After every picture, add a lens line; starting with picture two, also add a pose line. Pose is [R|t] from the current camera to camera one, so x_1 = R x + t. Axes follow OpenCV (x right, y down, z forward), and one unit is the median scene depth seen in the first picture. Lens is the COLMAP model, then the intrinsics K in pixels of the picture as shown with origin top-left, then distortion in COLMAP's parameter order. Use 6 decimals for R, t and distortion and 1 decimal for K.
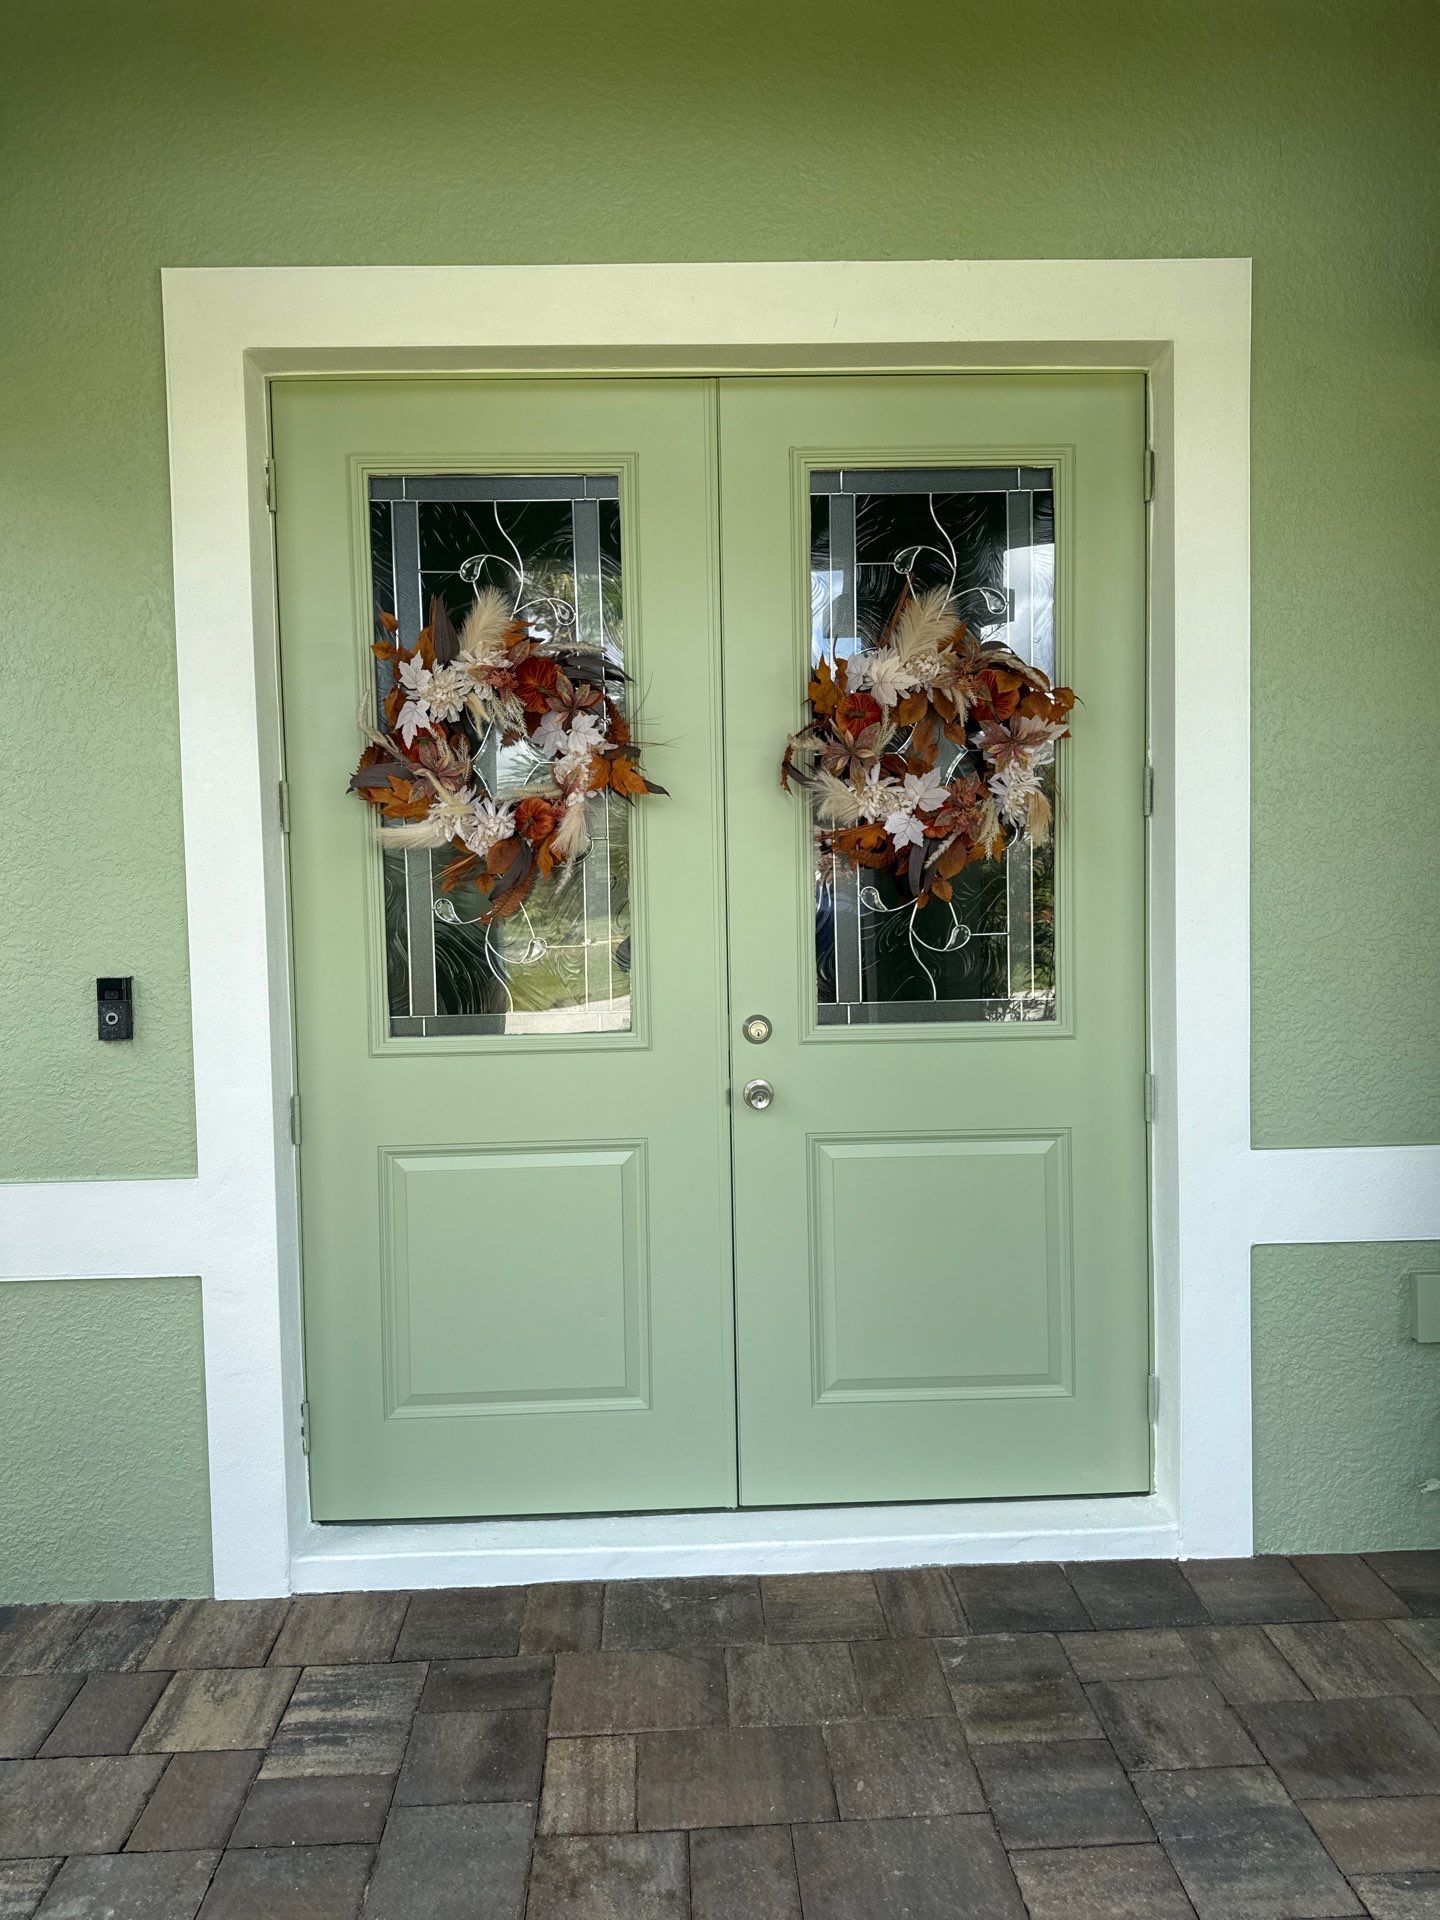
lens RADIAL K [[1398.7, 0, 721.2], [0, 1398.7, 960.5], [0, 0, 1]] dist [0.003310, 0.000081]
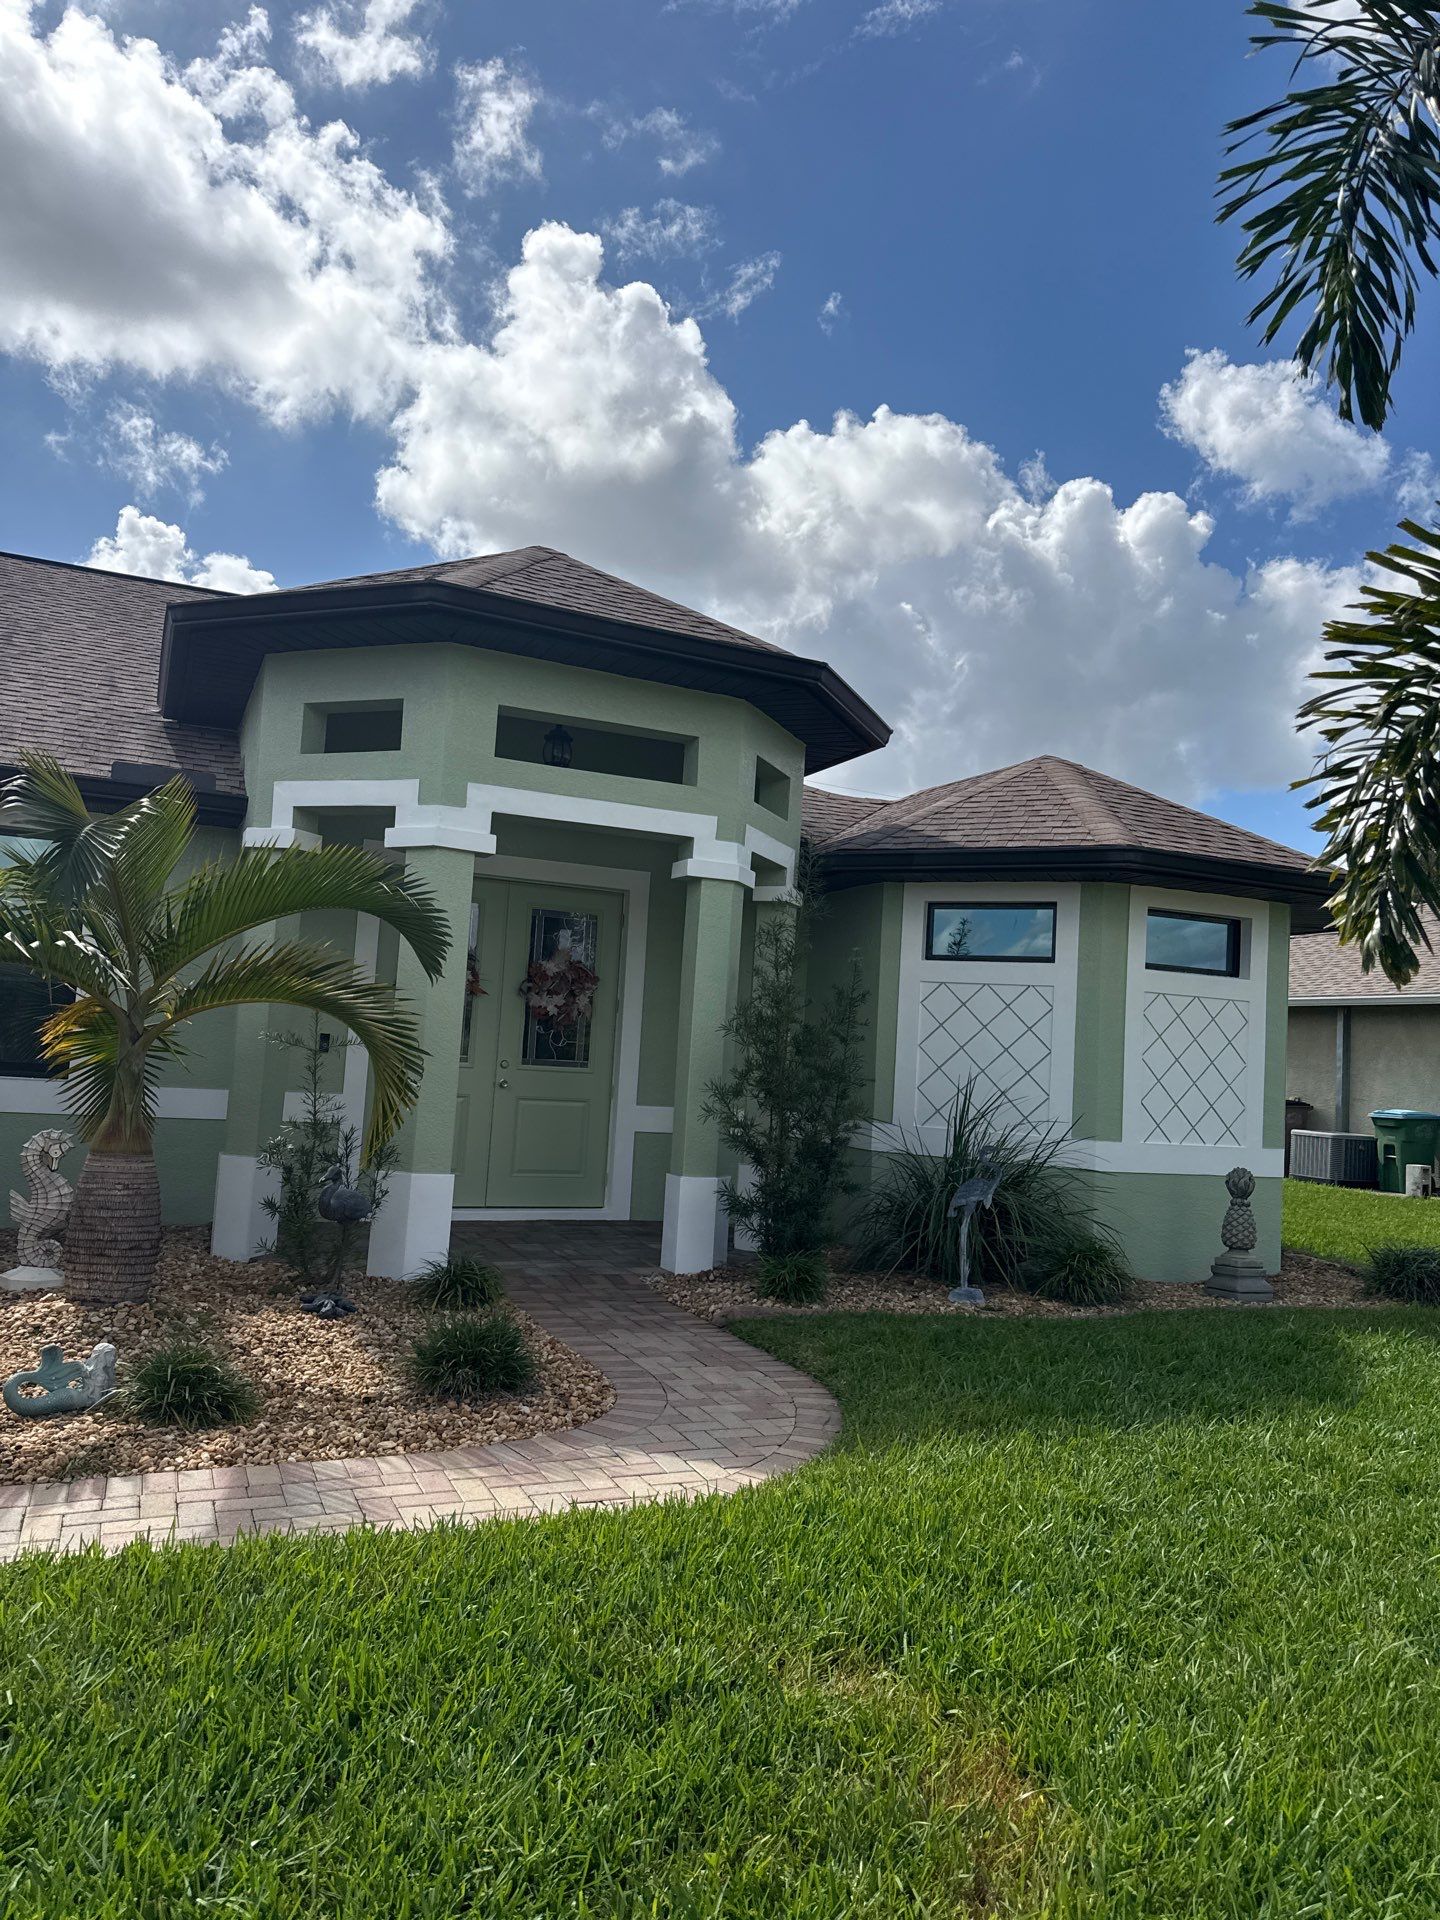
lens RADIAL K [[1398.7, 0, 720.9], [0, 1398.7, 958.2], [0, 0, 1]] dist [0.003310, 0.000081]
pose [[0.920450, 0.101581, 0.377429, -0.836544], [-0.053977, 0.989421, -0.134656, 0.234326], [-0.387115, 0.103572, 0.916196, -2.468231]]
